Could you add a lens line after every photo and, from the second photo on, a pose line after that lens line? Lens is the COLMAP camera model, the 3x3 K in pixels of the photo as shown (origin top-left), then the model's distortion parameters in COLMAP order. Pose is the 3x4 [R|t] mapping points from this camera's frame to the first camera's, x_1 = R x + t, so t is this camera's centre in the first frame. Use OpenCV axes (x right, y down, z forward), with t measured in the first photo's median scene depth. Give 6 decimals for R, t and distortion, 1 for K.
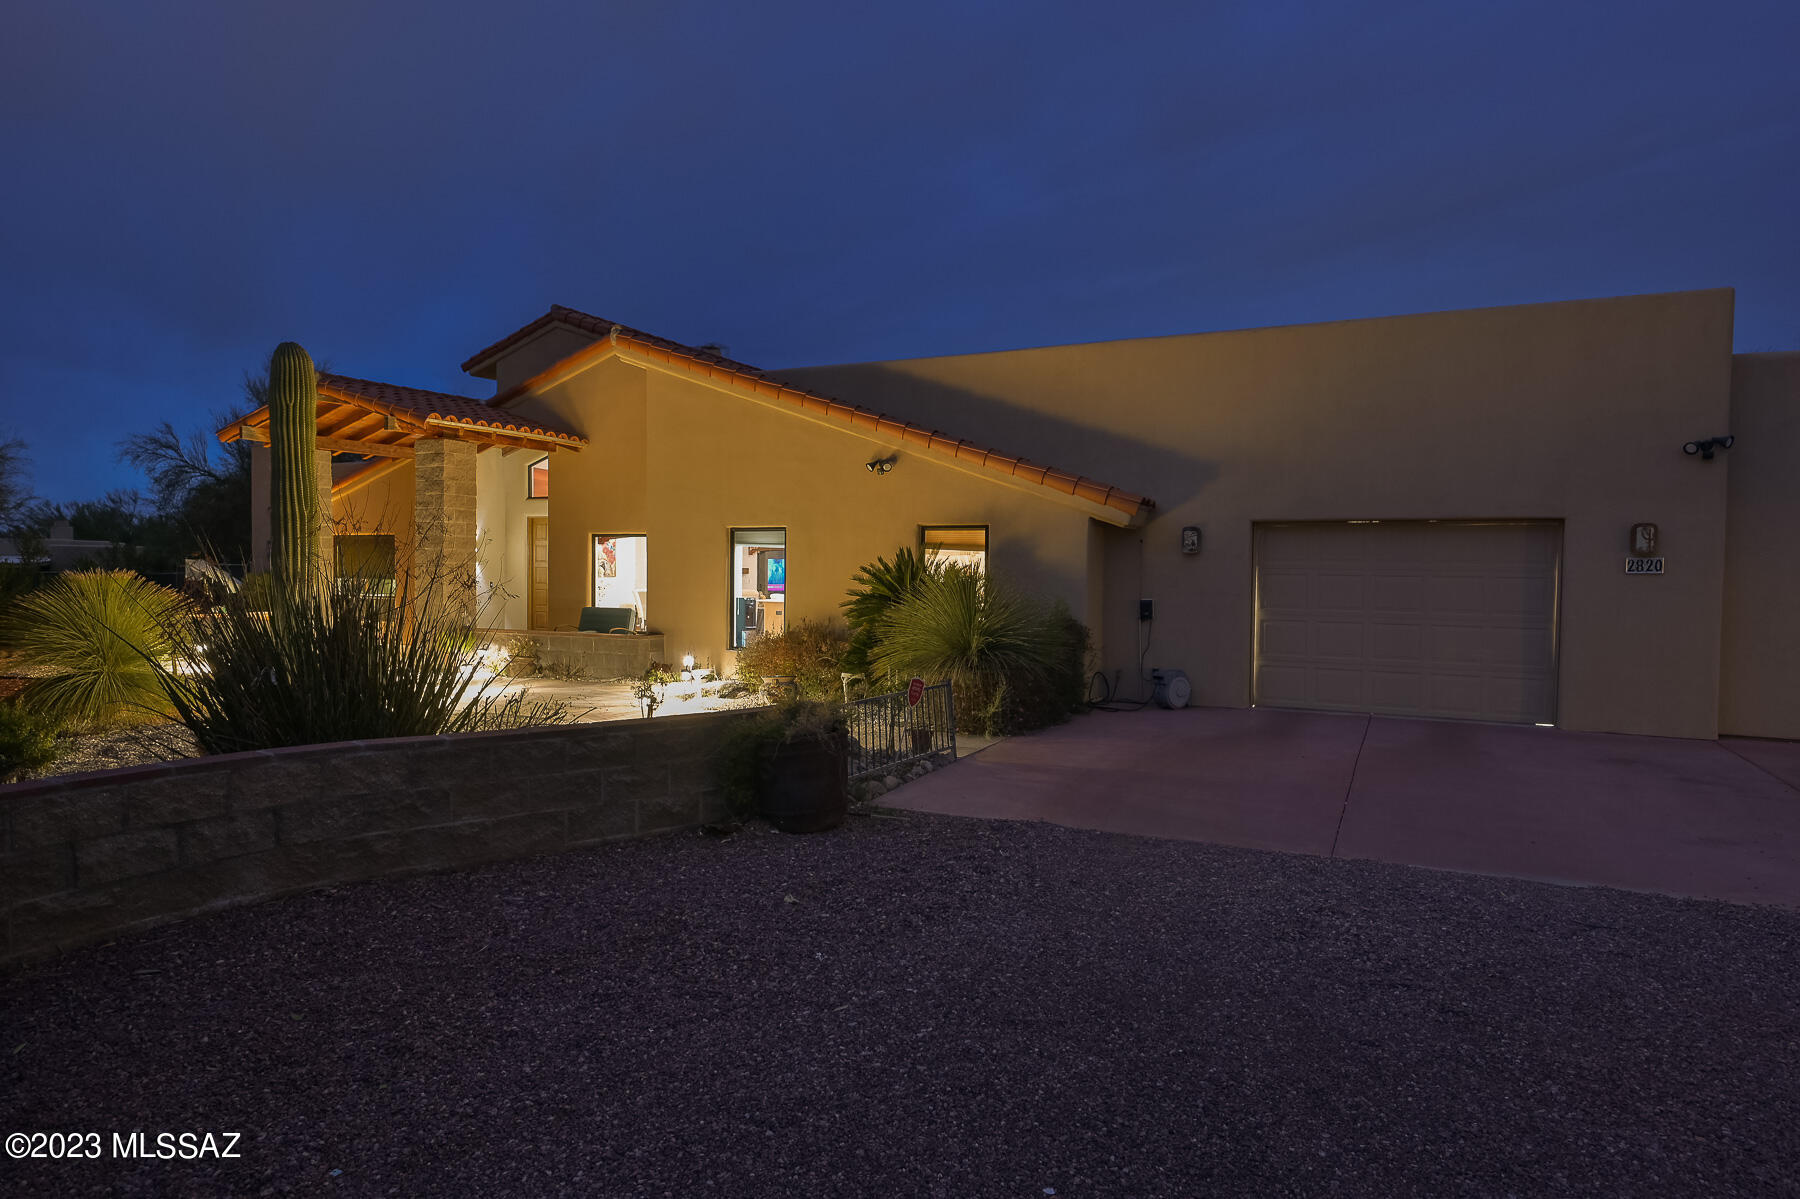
lens RADIAL K [[1042.4, 0, 894.9], [0, 1042.4, 594.1], [0, 0, 1]] dist [-0.002710, -0.000936]
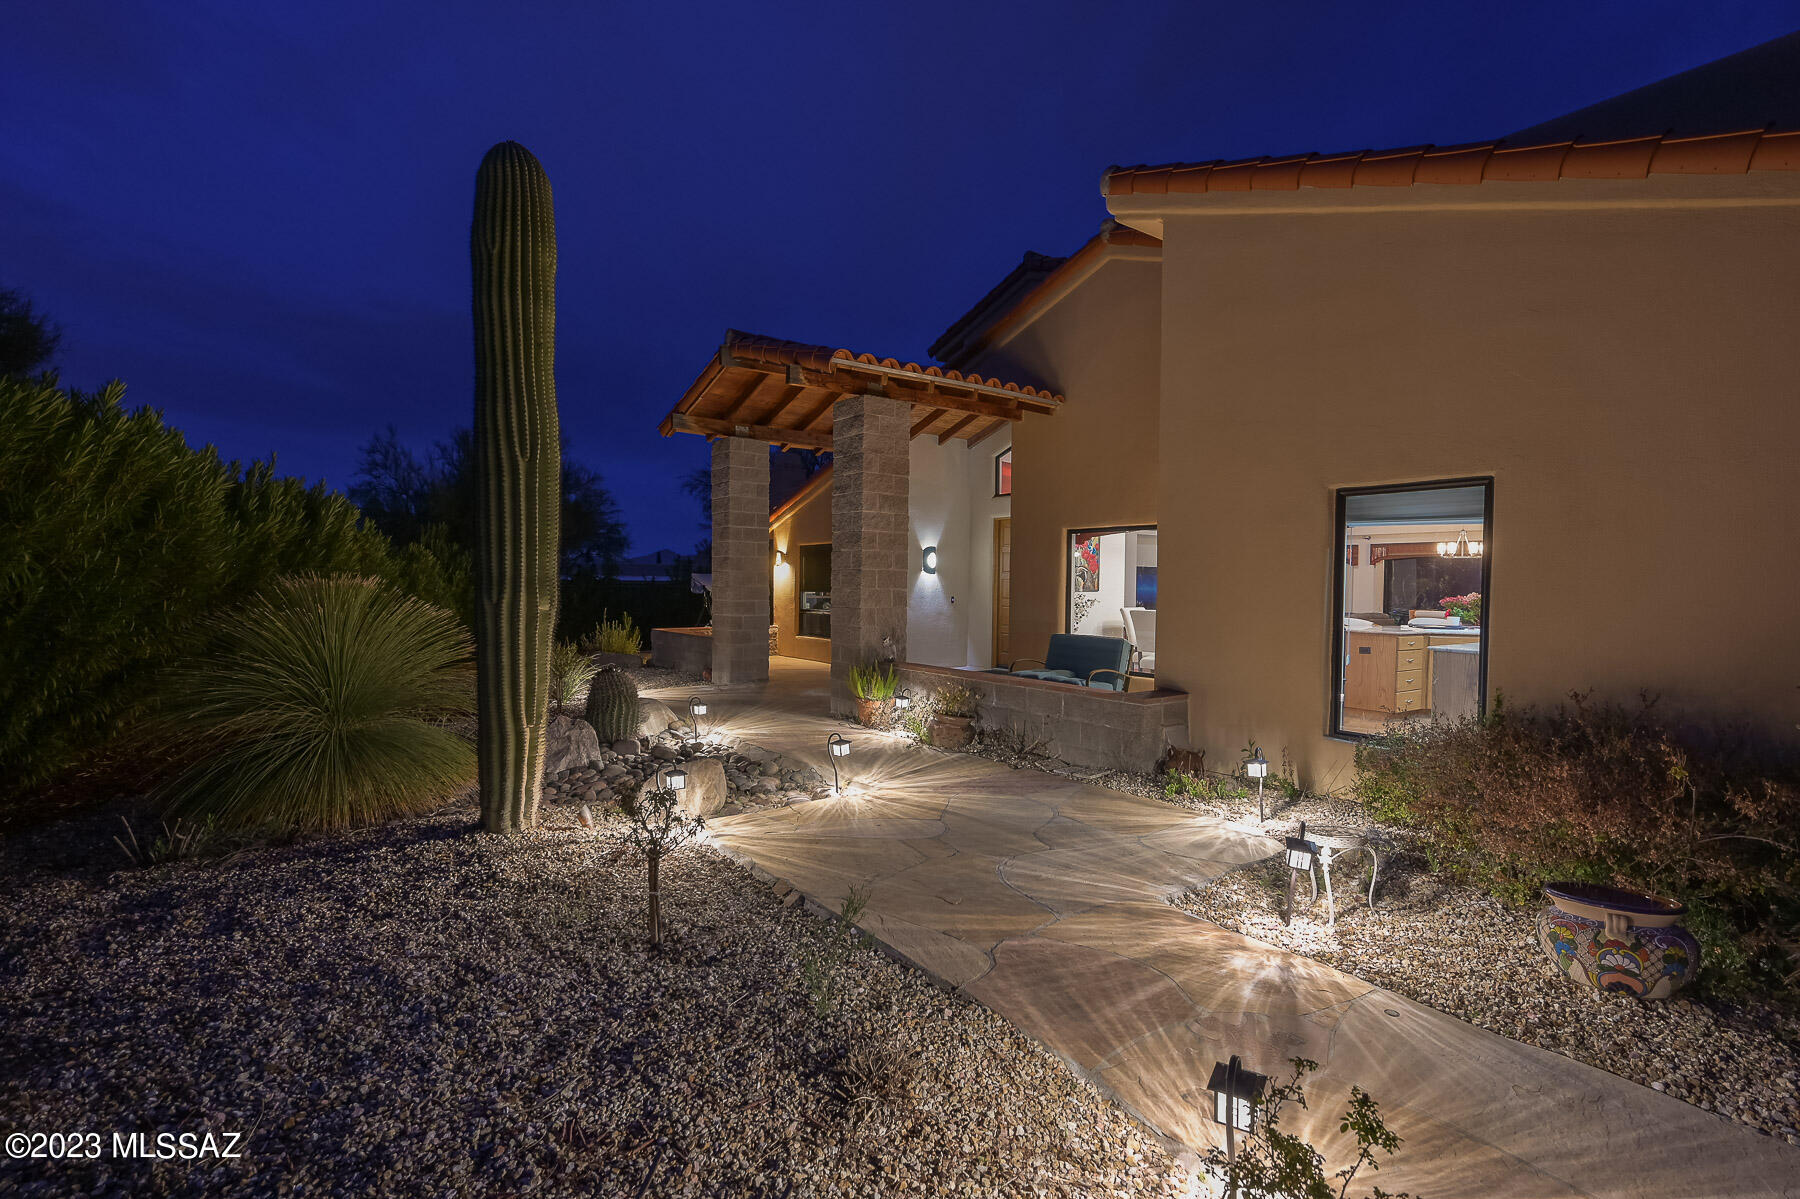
lens RADIAL K [[815.3, 0, 902.6], [0, 815.3, 616.0], [0, 0, 1]] dist [-0.008498, 0.001362]
pose [[0.881431, 0.018122, -0.471965, -0.126650], [-0.013052, 0.999817, 0.014015, -0.005384], [0.472132, -0.006193, 0.881506, 0.457186]]
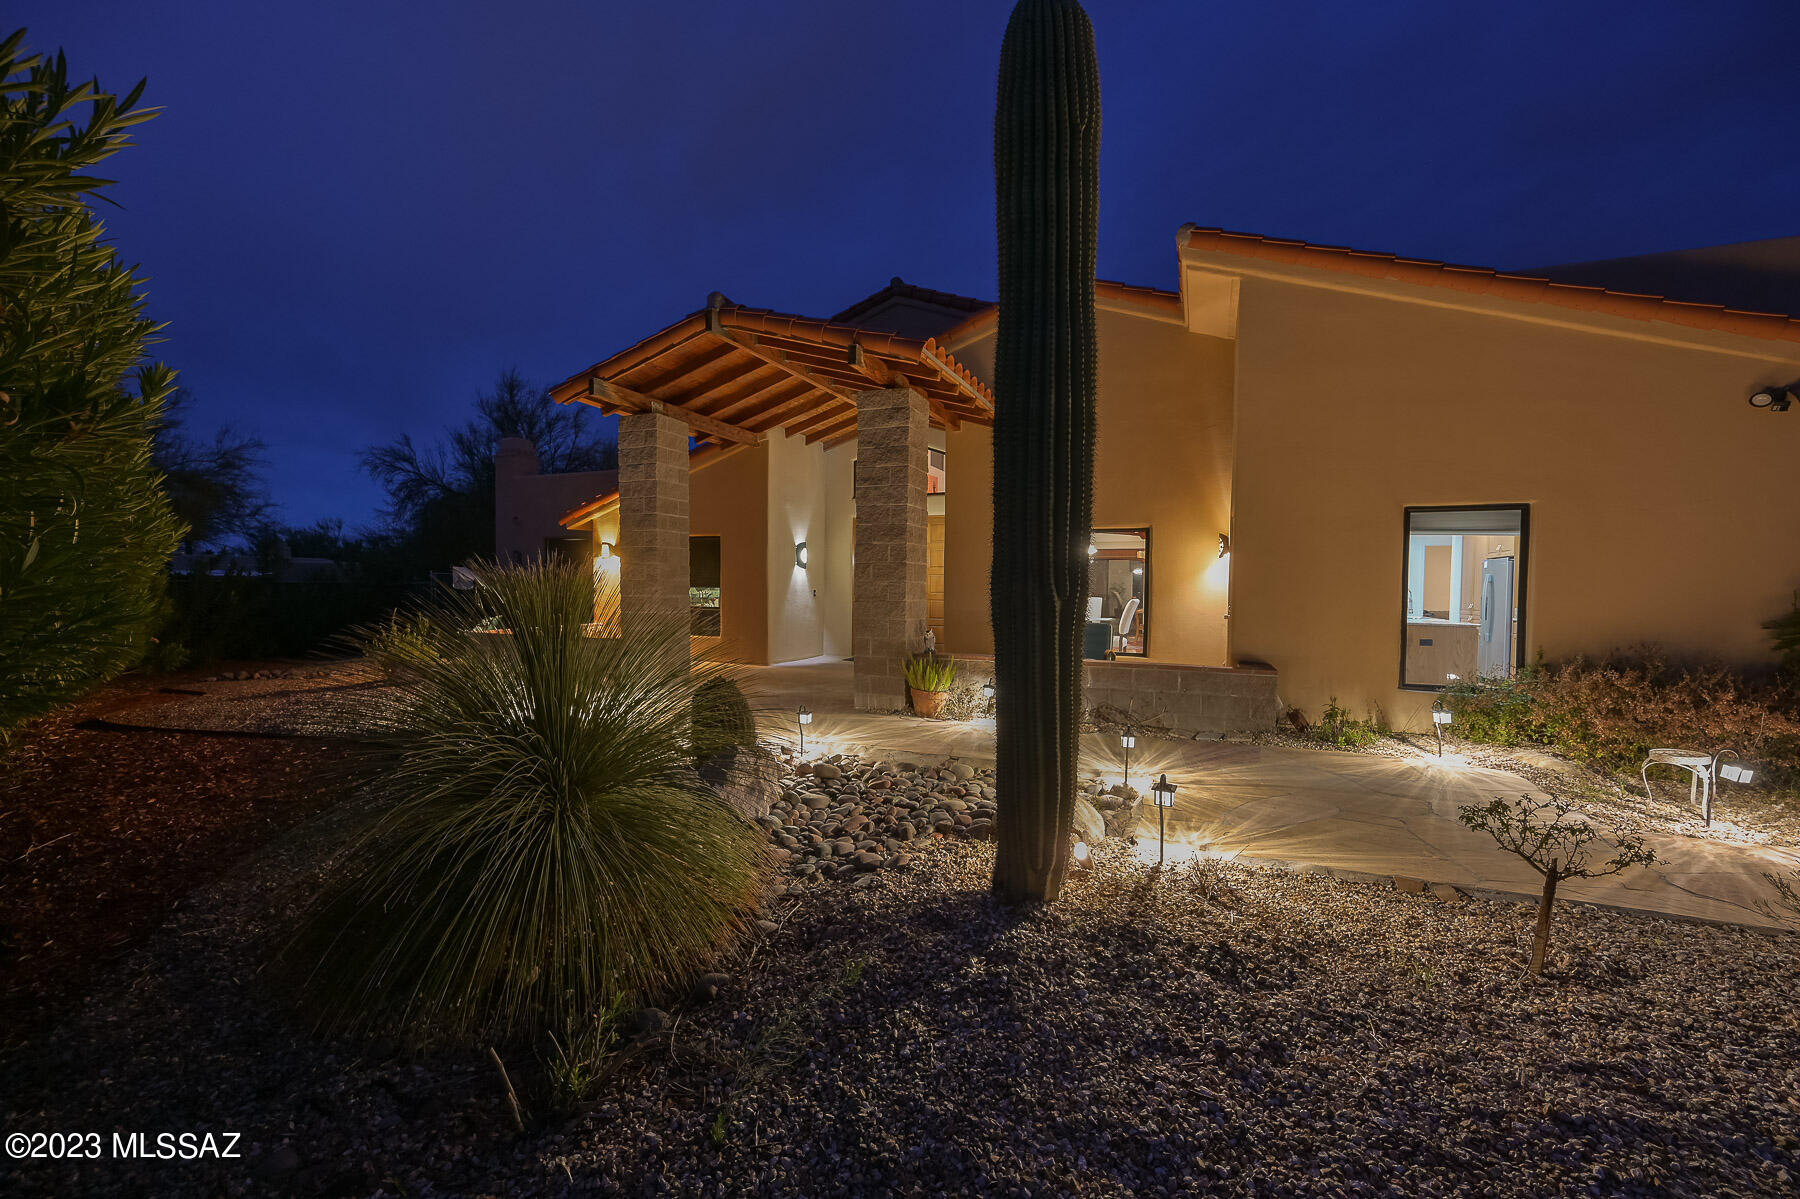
lens RADIAL K [[709.2, 0, 890.9], [0, 709.2, 599.1], [0, 0, 1]] dist [-0.001080, 0.000120]
pose [[0.998854, -0.001315, 0.047841, -0.410330], [0.001486, 0.999993, -0.003548, -0.002896], [-0.047836, 0.003615, 0.998849, 0.455533]]
